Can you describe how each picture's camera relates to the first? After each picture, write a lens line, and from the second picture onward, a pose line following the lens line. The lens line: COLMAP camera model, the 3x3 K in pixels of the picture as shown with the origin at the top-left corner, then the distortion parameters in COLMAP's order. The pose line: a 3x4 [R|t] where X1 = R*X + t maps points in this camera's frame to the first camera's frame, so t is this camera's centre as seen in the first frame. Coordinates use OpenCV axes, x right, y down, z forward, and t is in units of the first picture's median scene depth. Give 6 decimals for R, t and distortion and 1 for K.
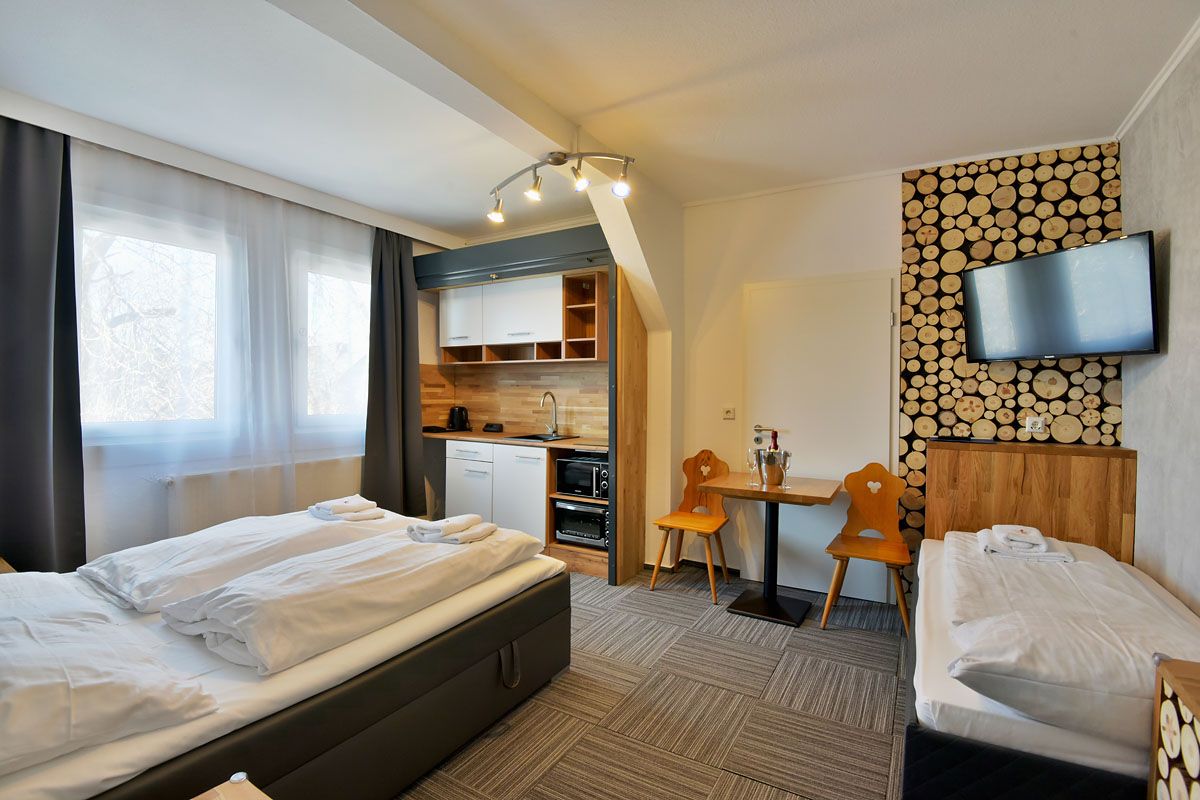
lens RADIAL K [[560.7, 0, 594.7], [0, 560.7, 397.3], [0, 0, 1]] dist [-0.029841, -0.004515]
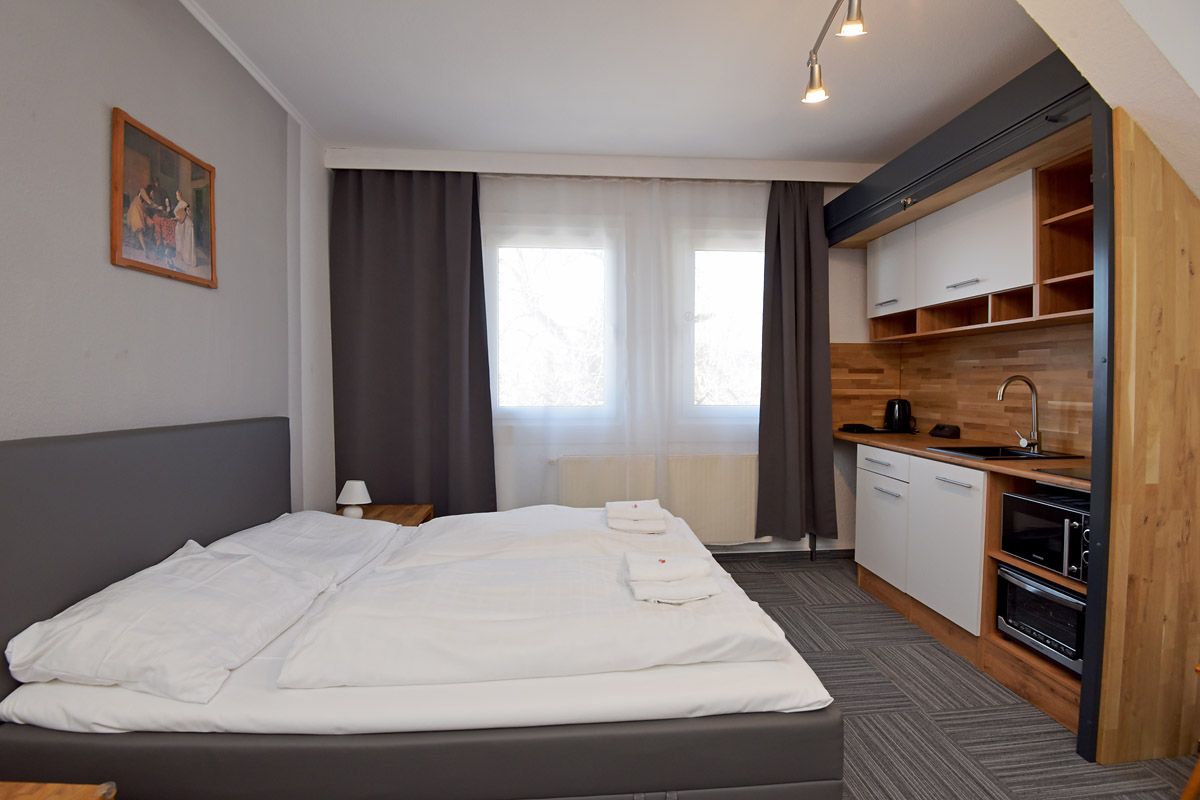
lens RADIAL K [[560.7, 0, 598.5], [0, 560.7, 399.5], [0, 0, 1]] dist [-0.029841, -0.004515]
pose [[0.563674, 0.014455, -0.825871, 0.223057], [-0.001071, 0.999859, 0.016770, 0.009363], [0.825996, -0.008568, 0.563610, 0.473954]]
